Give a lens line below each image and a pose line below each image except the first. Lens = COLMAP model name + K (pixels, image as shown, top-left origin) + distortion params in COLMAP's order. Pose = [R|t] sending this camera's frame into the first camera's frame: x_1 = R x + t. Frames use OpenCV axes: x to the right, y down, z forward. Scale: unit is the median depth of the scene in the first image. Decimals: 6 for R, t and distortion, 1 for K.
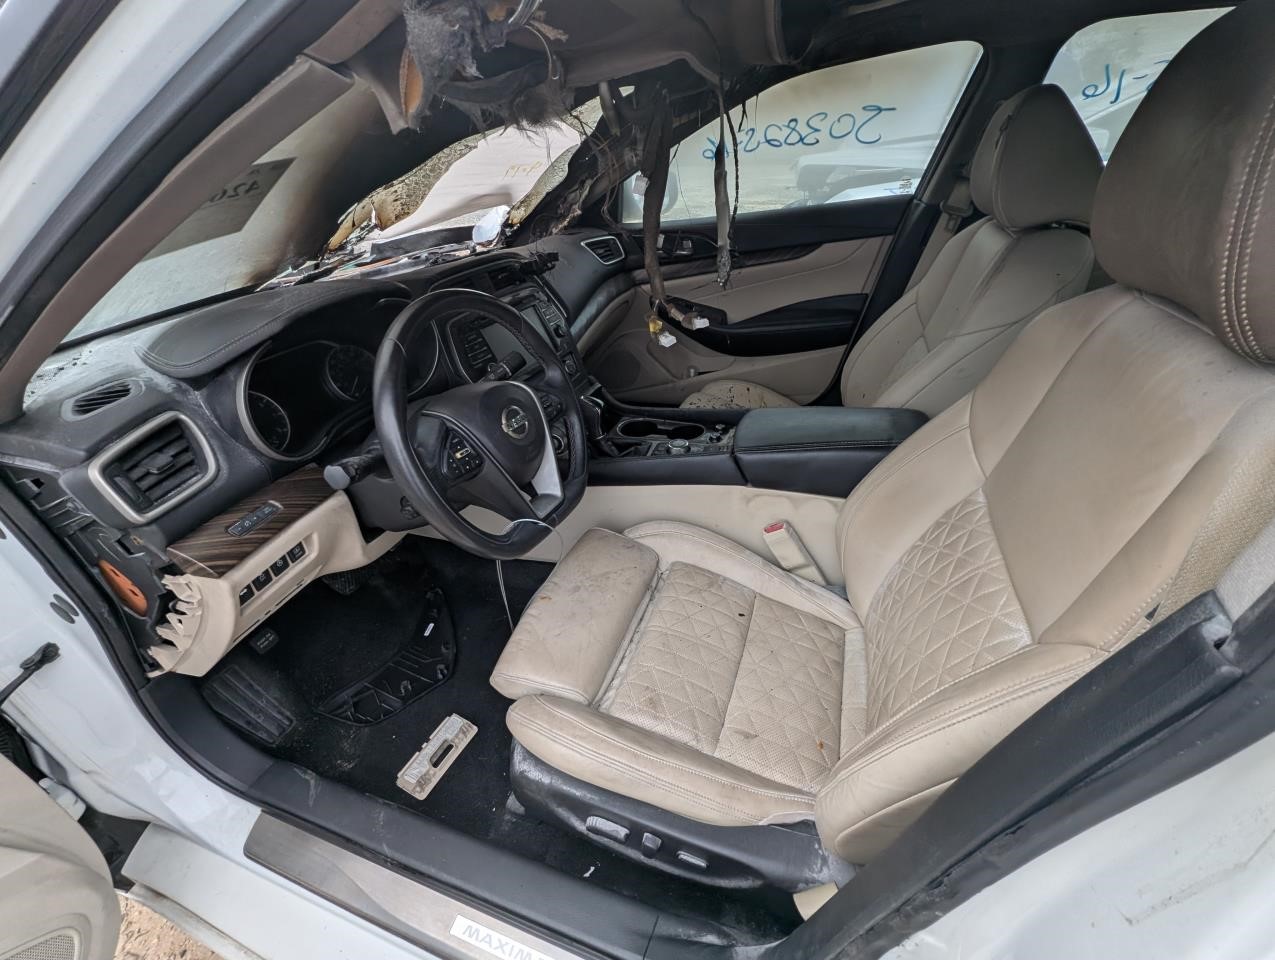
lens RADIAL K [[520.0, 0, 637.5], [0, 520.0, 480.0], [0, 0, 1]] dist [-0.002230, -0.000169]
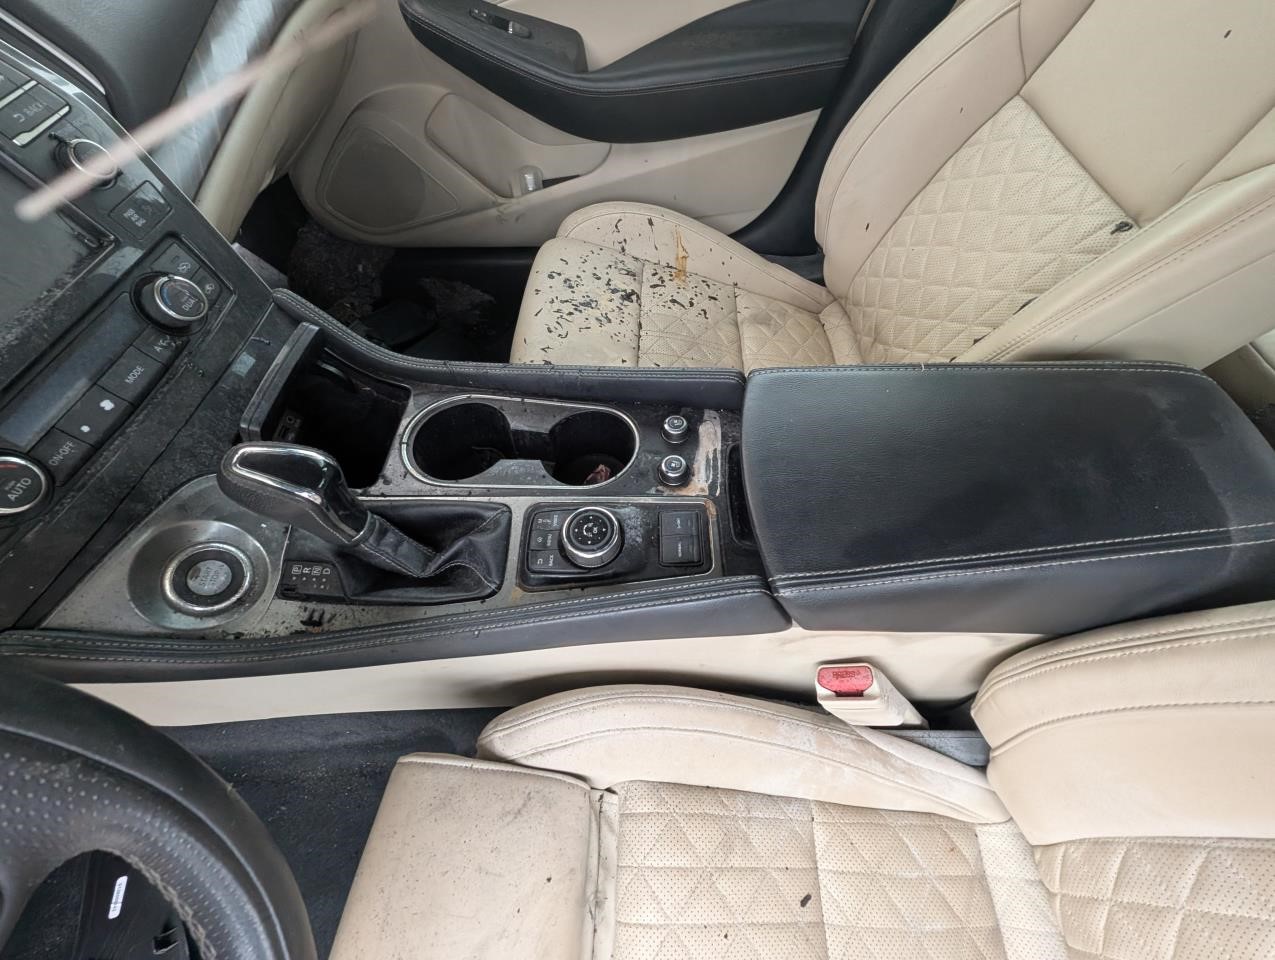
lens RADIAL K [[520.0, 0, 637.5], [0, 520.0, 480.0], [0, 0, 1]] dist [-0.002230, -0.000169]
pose [[0.946527, -0.223728, 0.232449, 0.023049], [0.109223, 0.900162, 0.421637, -0.169915], [-0.303574, -0.373702, 0.876464, 0.471939]]
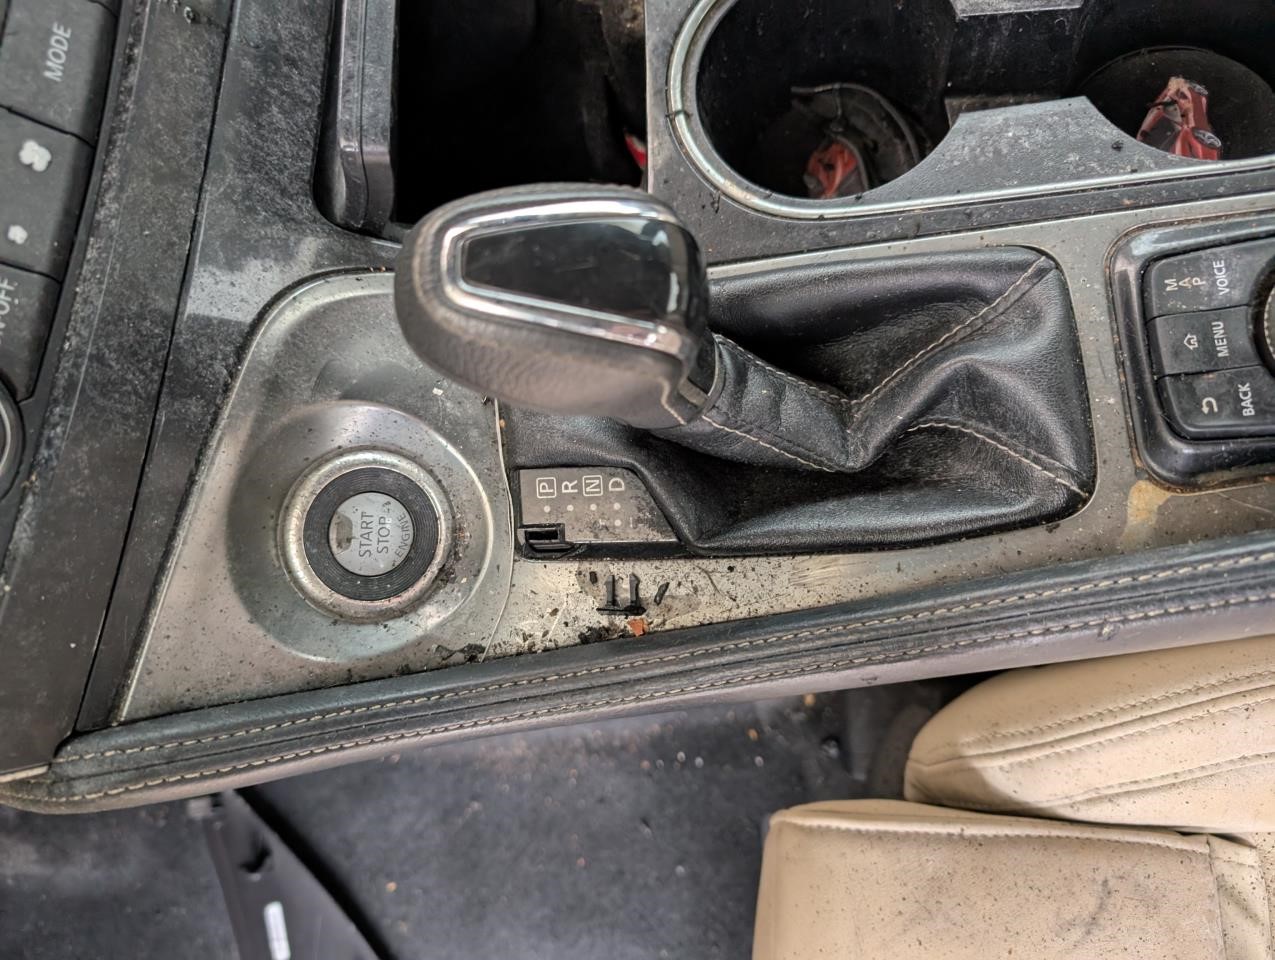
lens RADIAL K [[955.0, 0, 637.5], [0, 955.0, 480.0], [0, 0, 1]] dist [-0.010631, -0.004922]
pose [[0.921539, -0.382636, -0.066001, -0.052271], [0.324396, 0.665285, 0.672431, -0.165437], [-0.213386, -0.641082, 0.737211, 0.580754]]
